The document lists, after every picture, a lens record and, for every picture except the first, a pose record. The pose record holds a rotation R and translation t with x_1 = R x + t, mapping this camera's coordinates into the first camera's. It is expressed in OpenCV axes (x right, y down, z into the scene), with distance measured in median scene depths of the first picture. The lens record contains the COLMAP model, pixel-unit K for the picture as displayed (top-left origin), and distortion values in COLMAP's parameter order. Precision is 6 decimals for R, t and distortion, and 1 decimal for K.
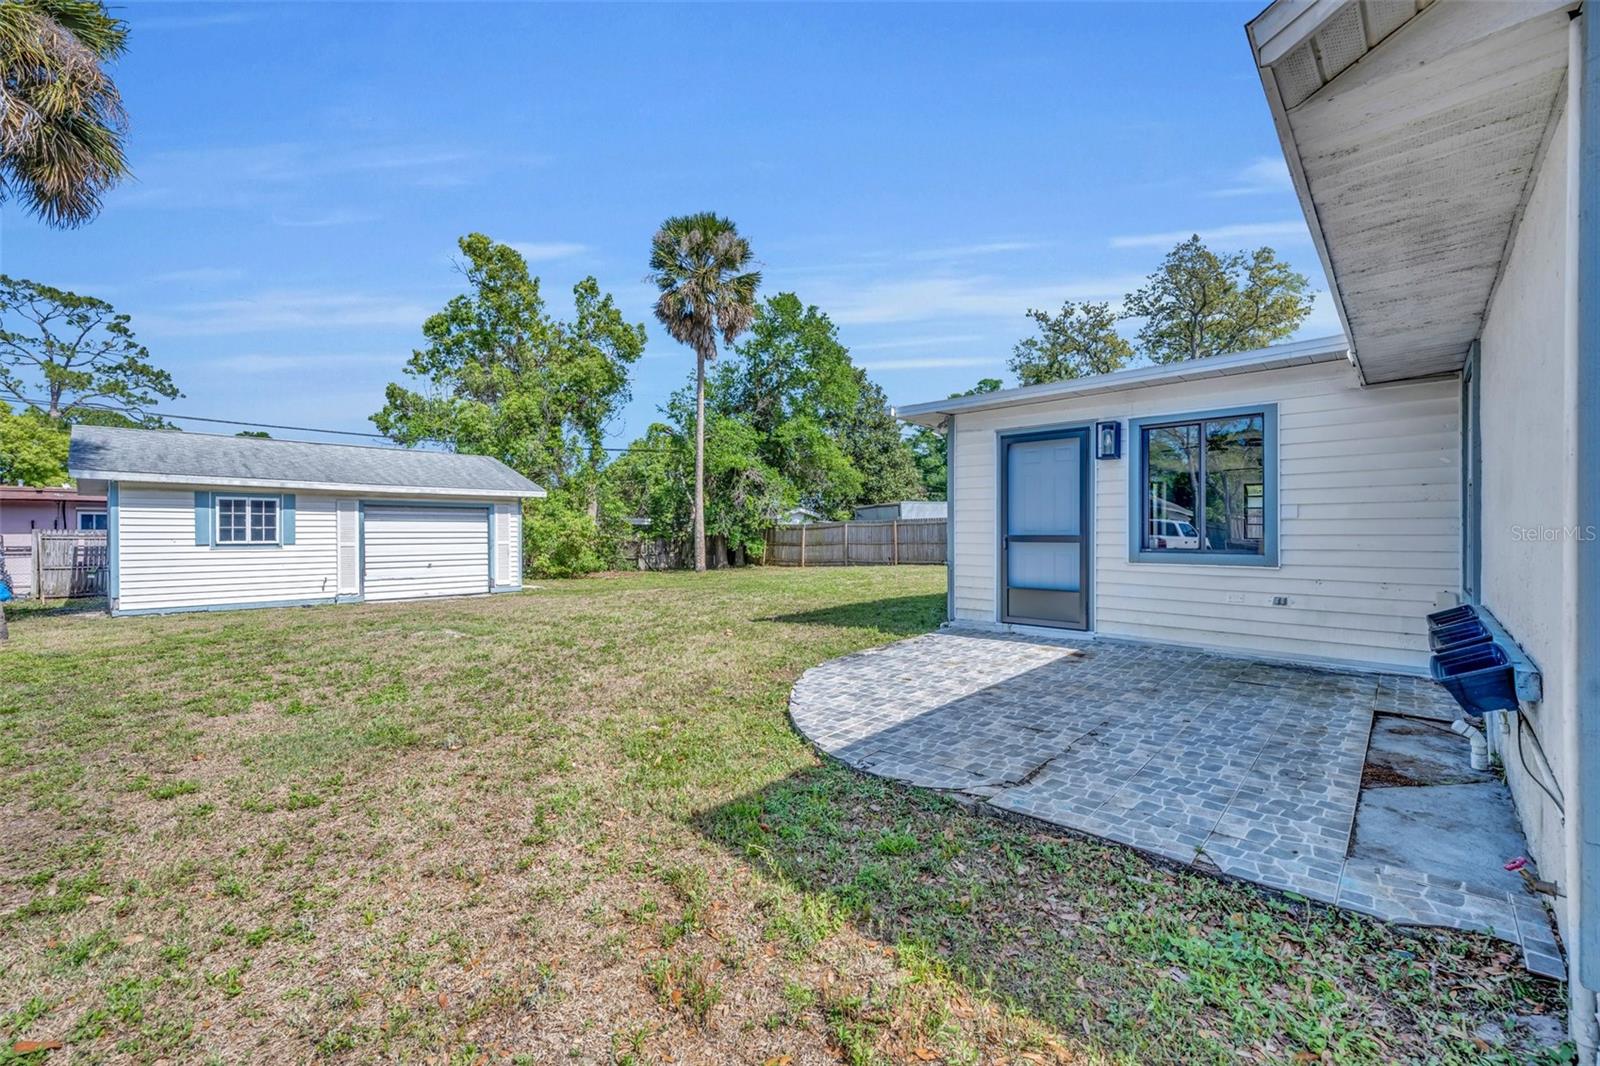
lens RADIAL K [[634.7, 0, 798.2], [0, 634.7, 535.0], [0, 0, 1]] dist [-0.002901, -0.000185]
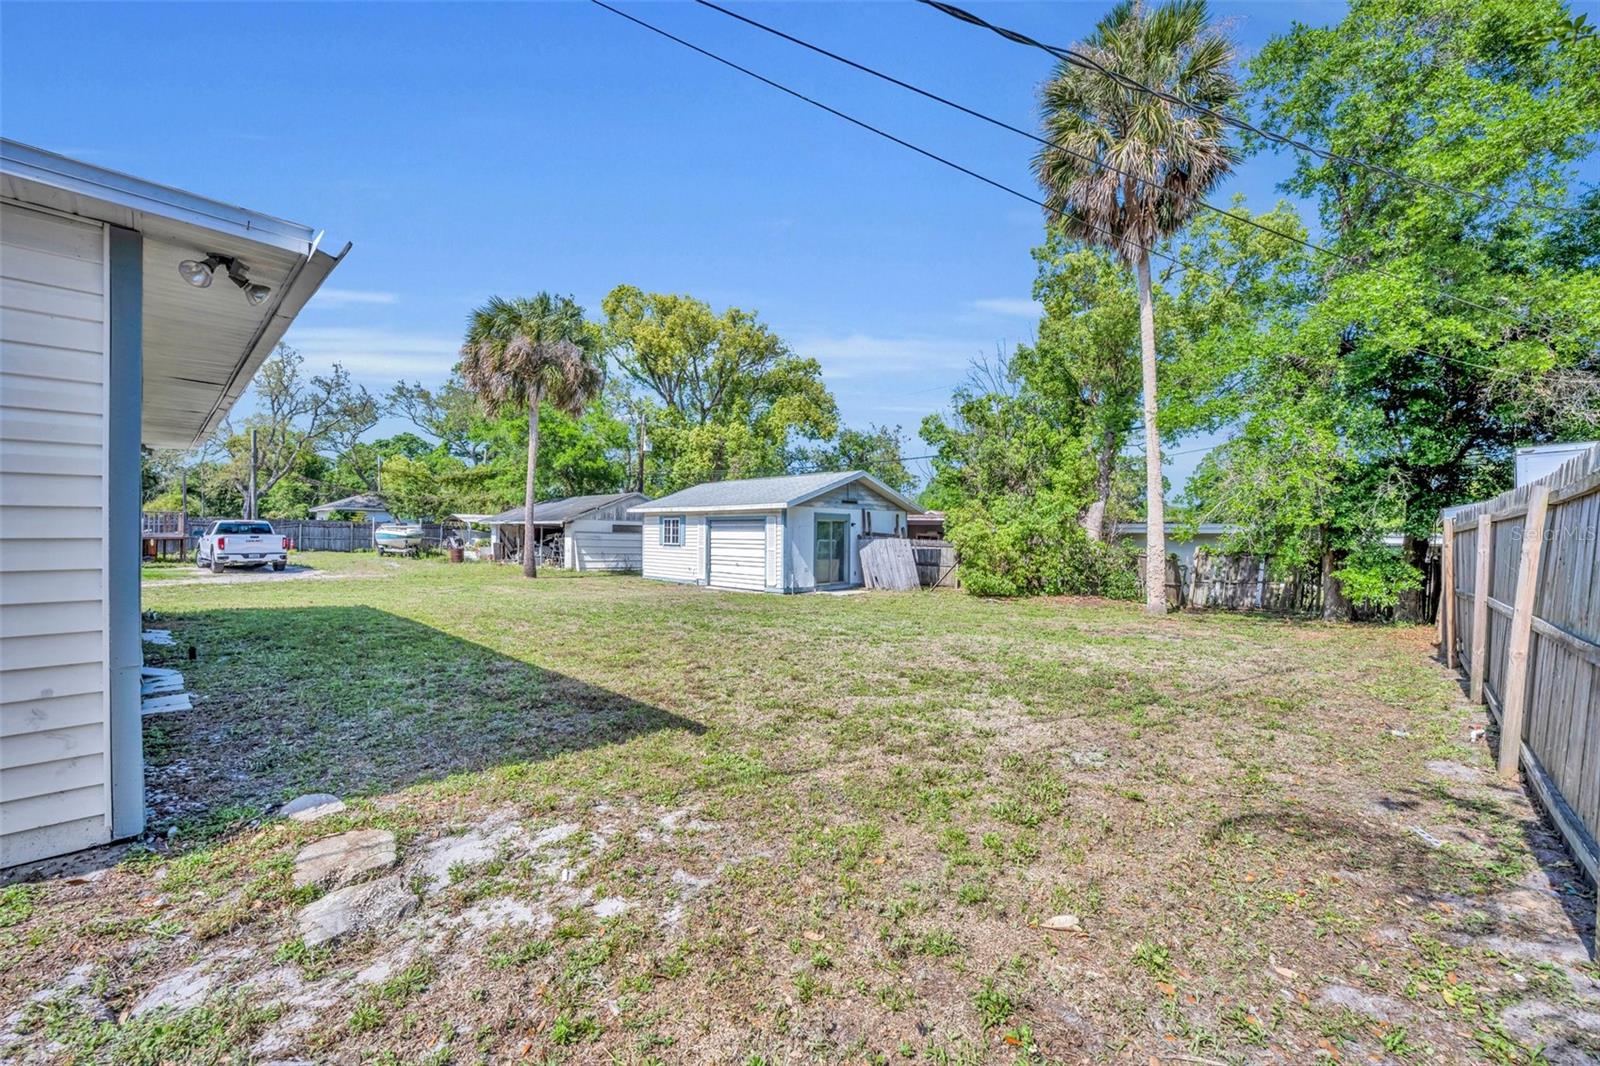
lens RADIAL K [[648.3, 0, 797.8], [0, 648.3, 530.3], [0, 0, 1]] dist [-0.001322, -0.000173]
pose [[-0.004998, -0.002360, -0.999985, 0.873666], [-0.009240, 0.999955, -0.002314, -0.024009], [0.999945, 0.009228, -0.005020, 1.295248]]
